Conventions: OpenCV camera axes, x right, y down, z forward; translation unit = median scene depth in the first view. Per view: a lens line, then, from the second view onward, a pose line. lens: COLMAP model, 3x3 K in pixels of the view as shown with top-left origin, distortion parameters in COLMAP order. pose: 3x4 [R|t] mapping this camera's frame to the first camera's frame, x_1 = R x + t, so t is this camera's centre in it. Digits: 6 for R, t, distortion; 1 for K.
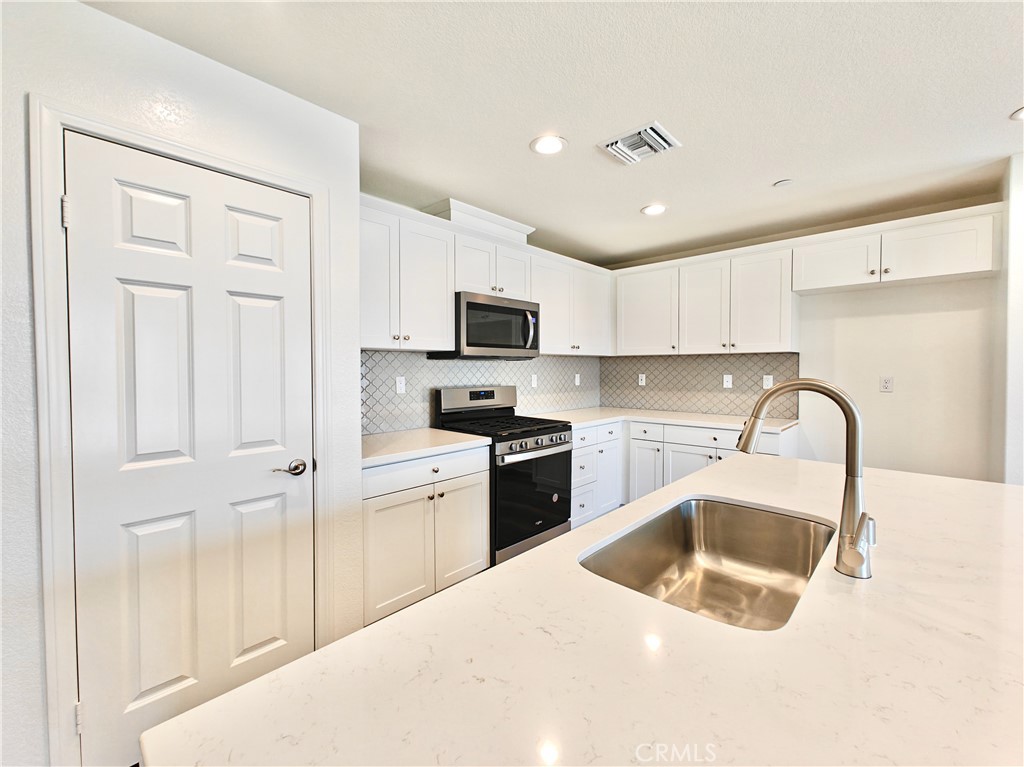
lens RADIAL K [[433.1, 0, 509.4], [0, 433.1, 377.8], [0, 0, 1]] dist [-0.001426, -0.000011]
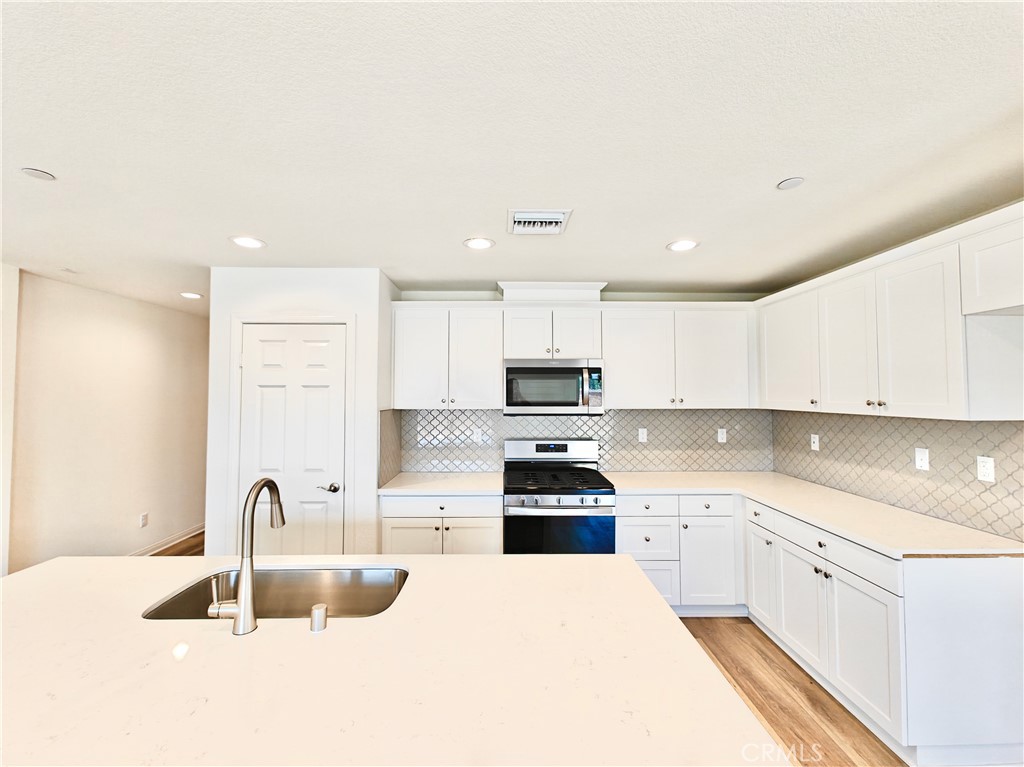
lens RADIAL K [[433.1, 0, 509.4], [0, 433.1, 377.8], [0, 0, 1]] dist [-0.001426, -0.000011]
pose [[0.692630, -0.023214, -0.720919, 0.581612], [-0.018253, 0.998598, -0.049693, -0.070502], [0.721062, 0.047577, 0.691235, 0.157658]]
